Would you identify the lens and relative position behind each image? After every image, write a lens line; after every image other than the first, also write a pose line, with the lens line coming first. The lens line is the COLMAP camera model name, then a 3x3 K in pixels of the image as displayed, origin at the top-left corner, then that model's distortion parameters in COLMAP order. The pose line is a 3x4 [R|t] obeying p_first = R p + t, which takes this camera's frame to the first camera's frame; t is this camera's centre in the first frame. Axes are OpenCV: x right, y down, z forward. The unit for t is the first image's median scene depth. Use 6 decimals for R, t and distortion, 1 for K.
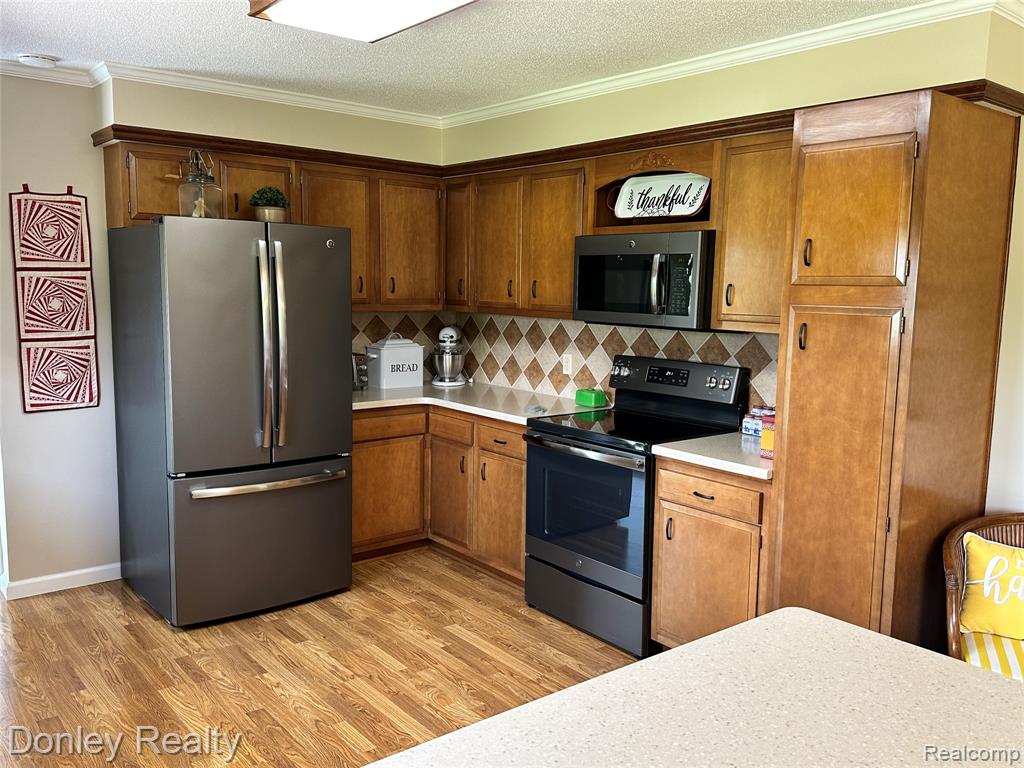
lens RADIAL K [[859.0, 0, 511.9], [0, 859.0, 390.3], [0, 0, 1]] dist [0.130074, -0.185005]
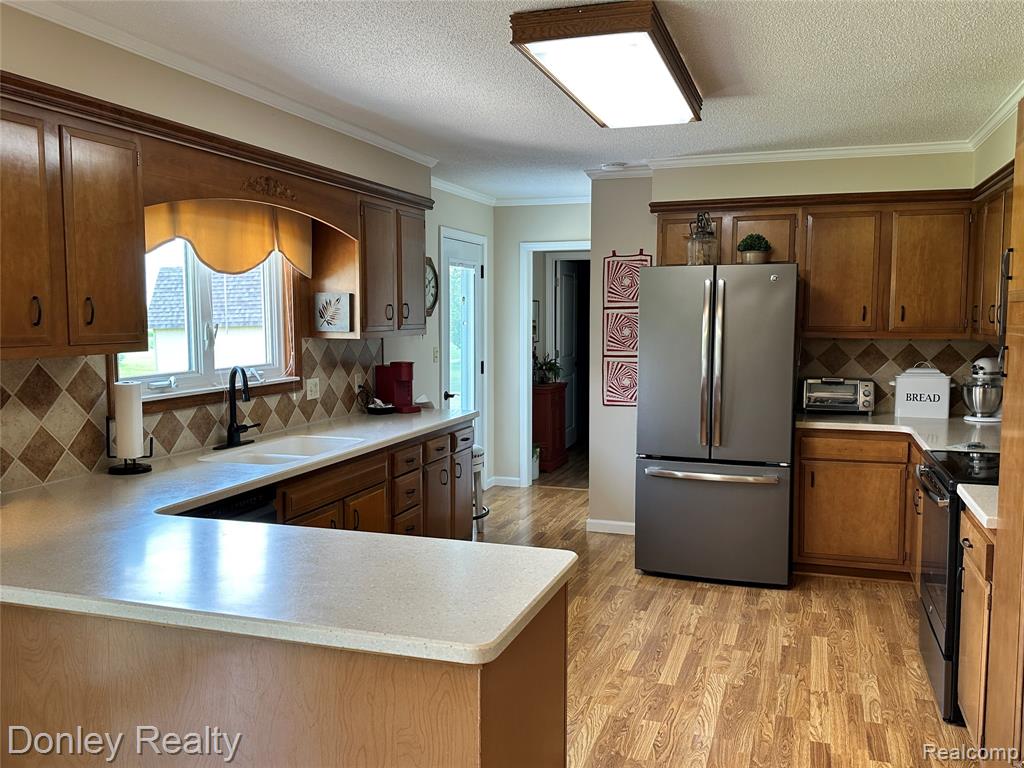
lens RADIAL K [[859.0, 0, 515.0], [0, 859.0, 382.2], [0, 0, 1]] dist [0.130074, -0.185005]
pose [[0.537671, 0.051972, -0.841552, 0.572705], [-0.097908, 0.995195, -0.001093, 0.003390], [0.837451, 0.082982, 0.540176, 0.092425]]
